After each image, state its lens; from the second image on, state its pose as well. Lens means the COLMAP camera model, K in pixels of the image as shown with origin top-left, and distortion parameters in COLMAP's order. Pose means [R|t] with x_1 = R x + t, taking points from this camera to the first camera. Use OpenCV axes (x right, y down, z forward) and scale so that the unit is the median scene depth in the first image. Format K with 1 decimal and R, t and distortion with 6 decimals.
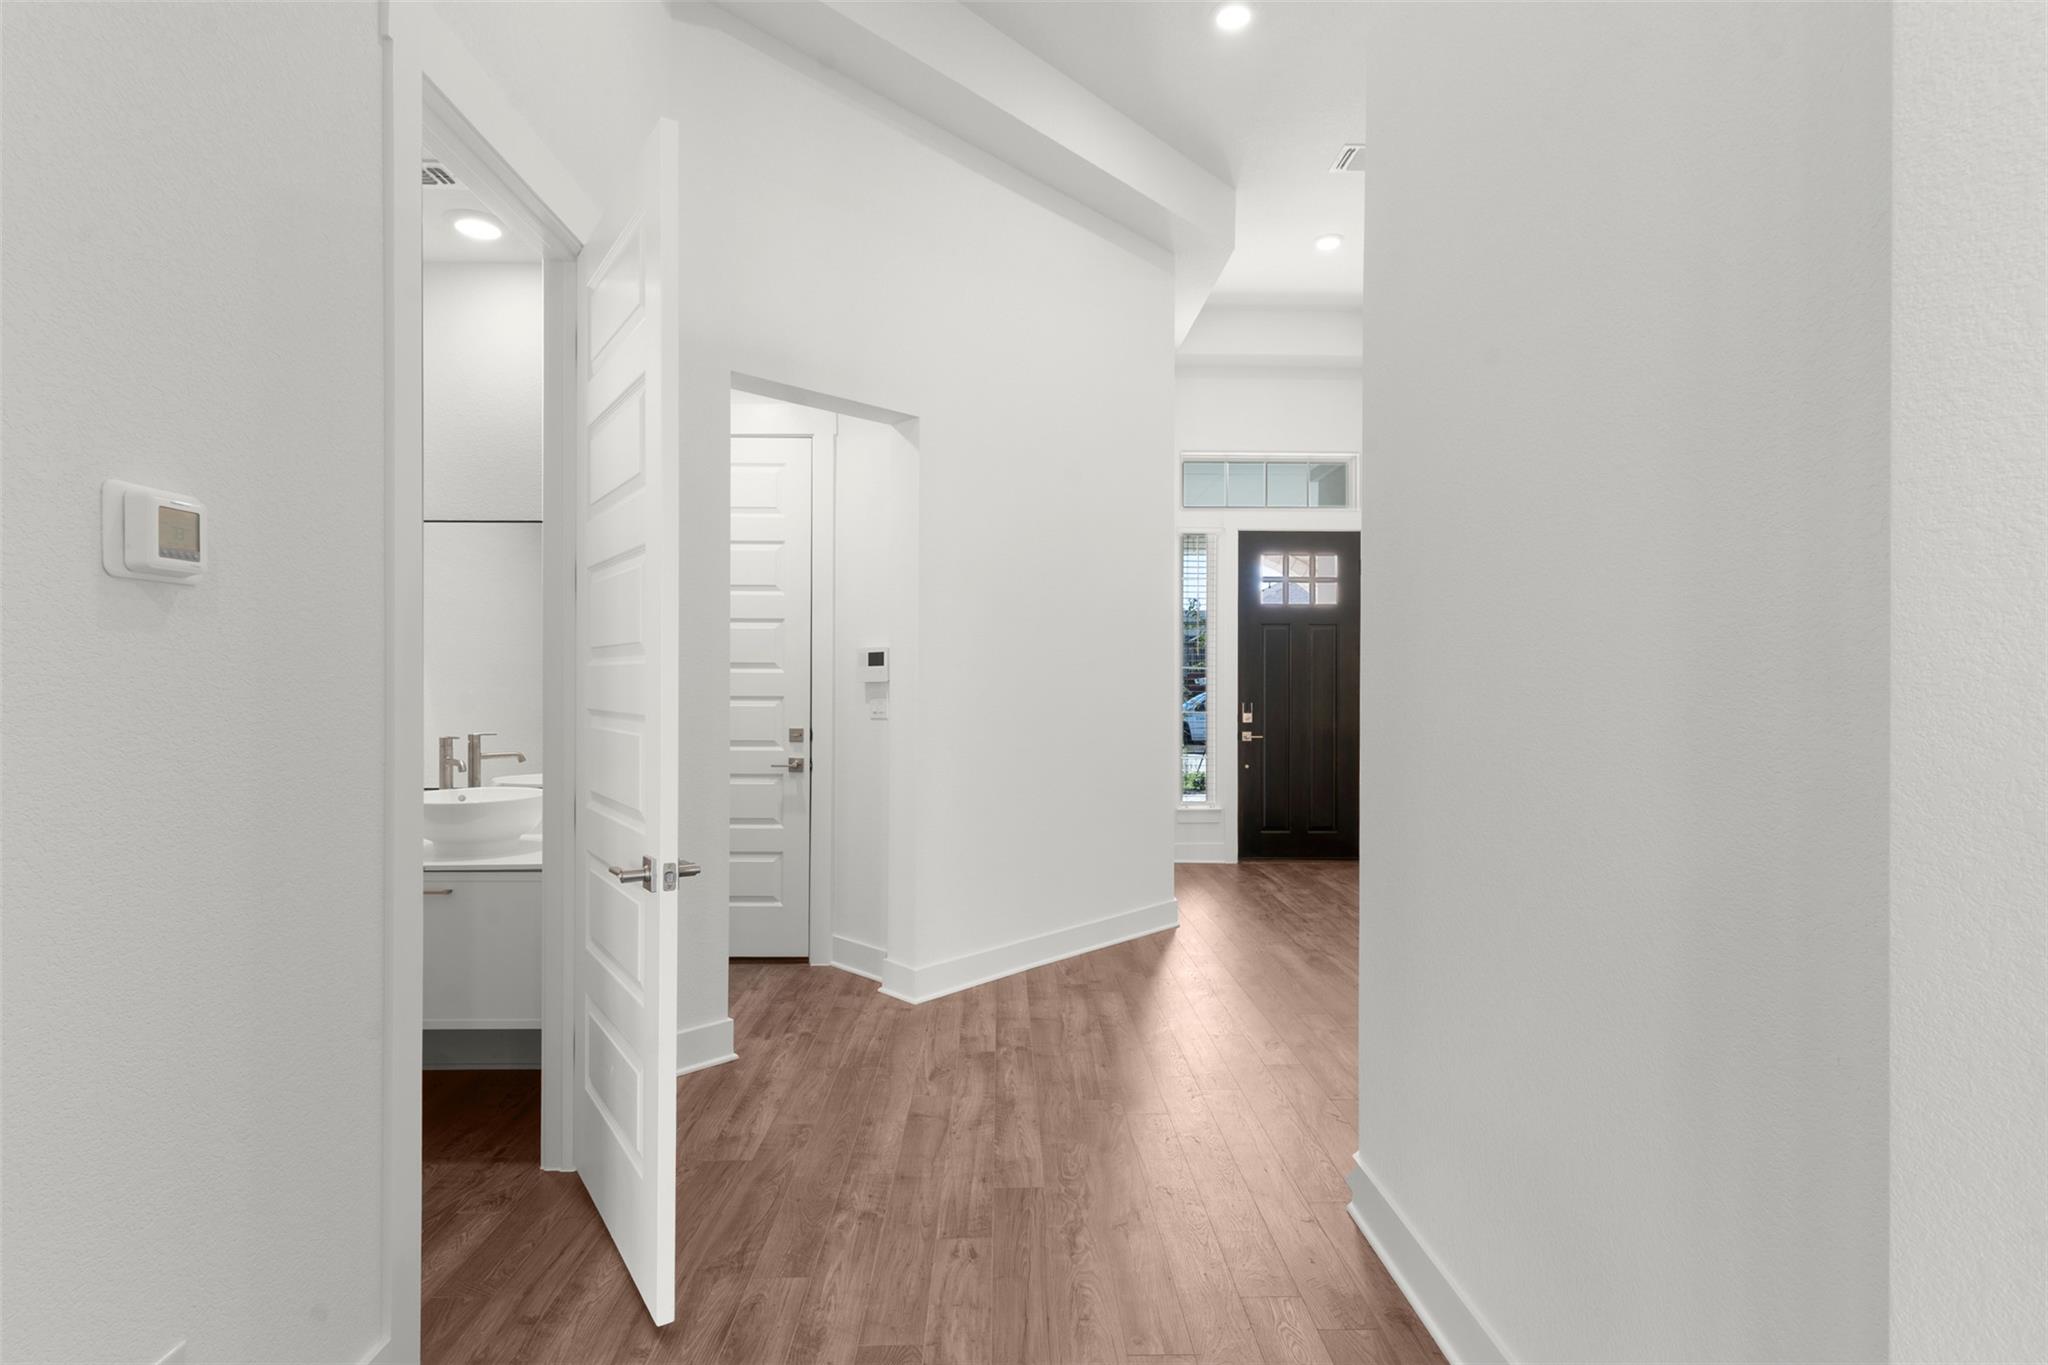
lens RADIAL K [[986.7, 0, 1017.2], [0, 986.7, 678.9], [0, 0, 1]] dist [0.004532, 0.000036]
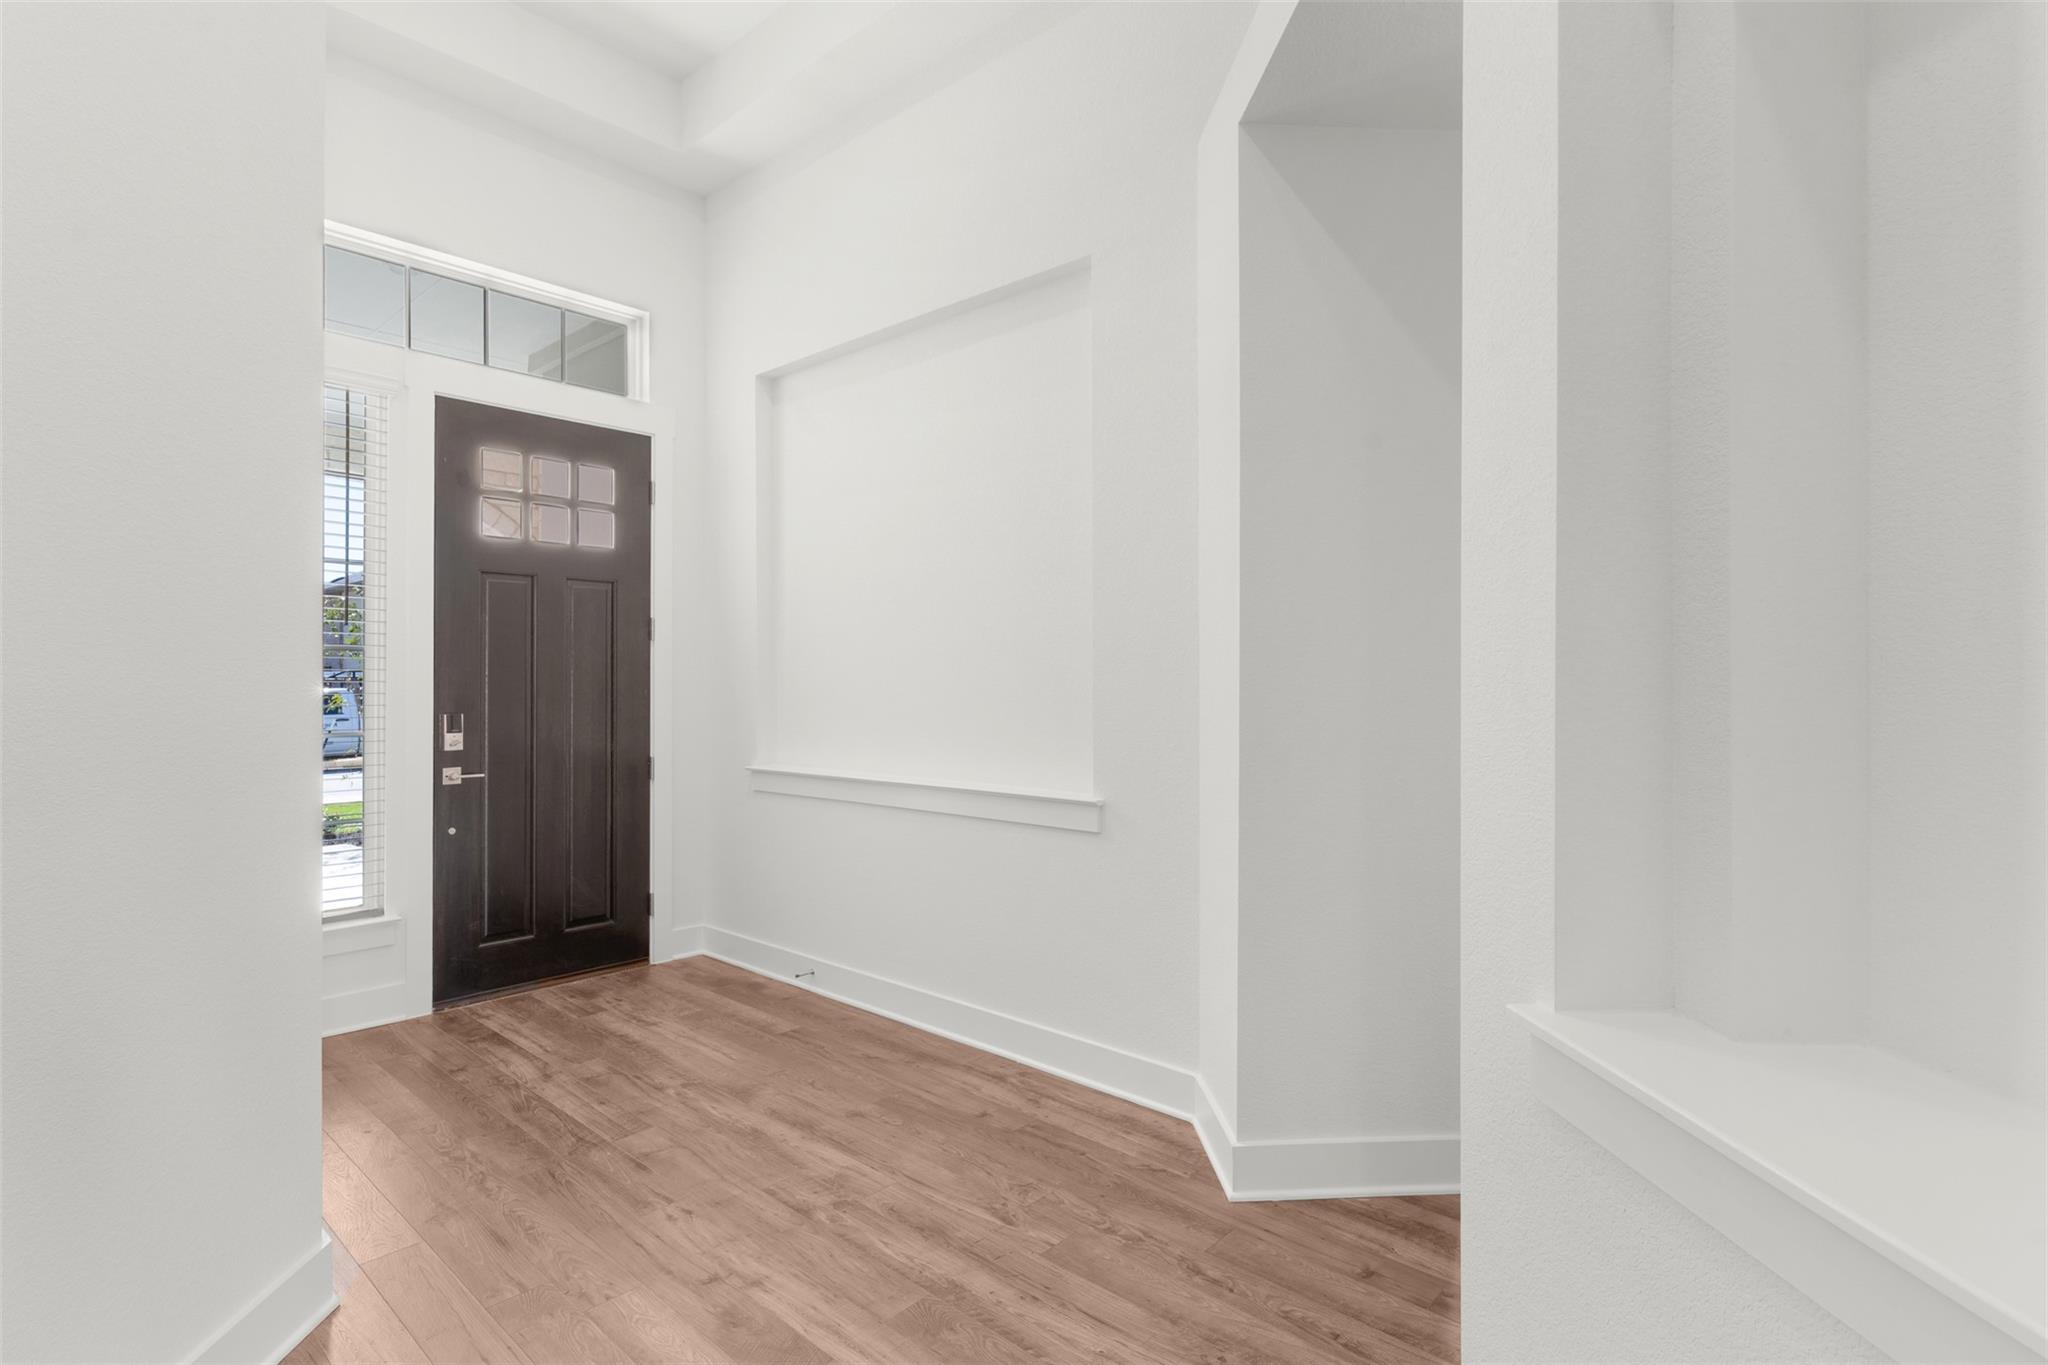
lens RADIAL K [[986.7, 0, 1003.8], [0, 986.7, 669.6], [0, 0, 1]] dist [0.004532, 0.000036]
pose [[0.686940, 0.004021, 0.726703, 0.045157], [-0.000411, 0.999987, -0.005145, 0.002073], [-0.726714, 0.003235, 0.686933, 0.404165]]
